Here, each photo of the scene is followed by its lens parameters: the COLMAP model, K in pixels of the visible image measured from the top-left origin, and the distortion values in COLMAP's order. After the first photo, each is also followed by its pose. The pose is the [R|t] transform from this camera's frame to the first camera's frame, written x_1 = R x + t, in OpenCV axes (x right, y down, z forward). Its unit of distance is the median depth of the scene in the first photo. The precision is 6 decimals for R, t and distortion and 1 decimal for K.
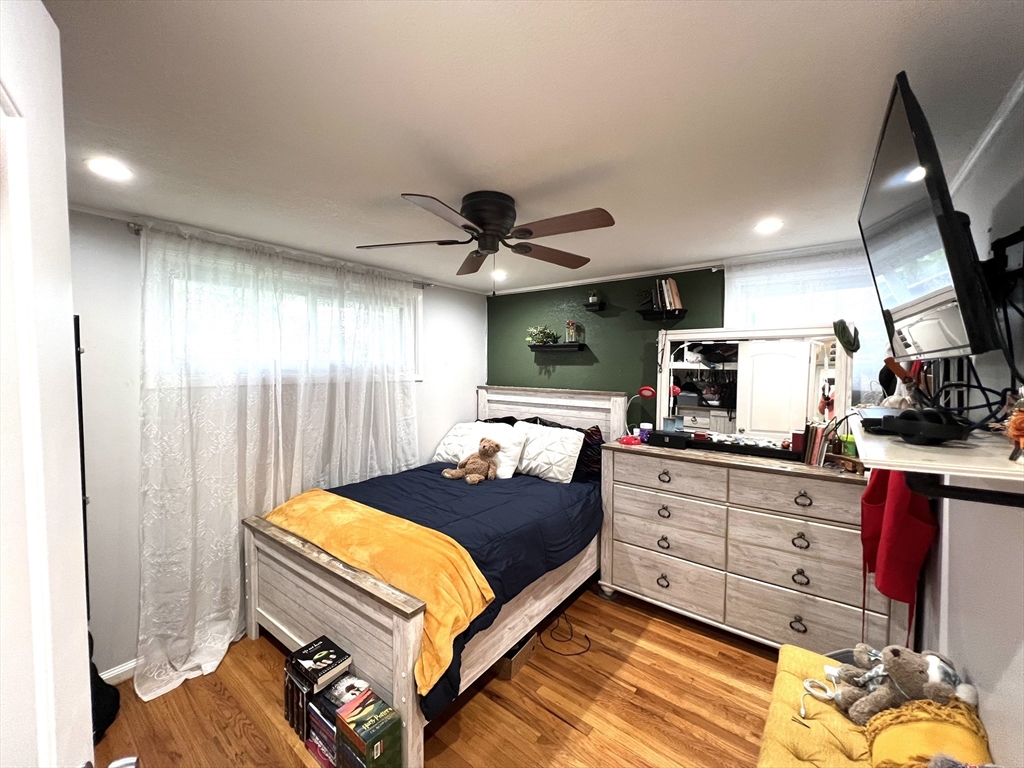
lens RADIAL K [[409.9, 0, 513.0], [0, 409.9, 383.2], [0, 0, 1]] dist [-0.001382, -0.000187]
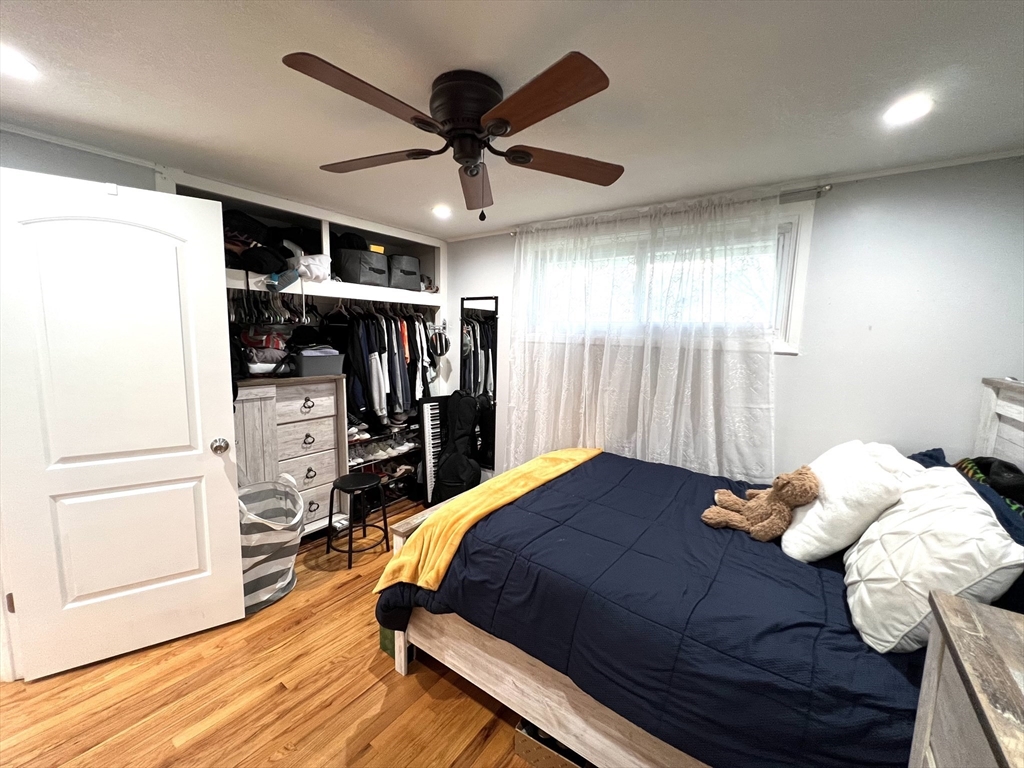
lens RADIAL K [[409.9, 0, 513.0], [0, 409.9, 383.2], [0, 0, 1]] dist [-0.001382, -0.000187]
pose [[0.040900, 0.121804, -0.991711, 0.477484], [-0.066803, 0.990654, 0.118920, -0.009567], [0.996928, 0.061386, 0.048655, 0.689883]]
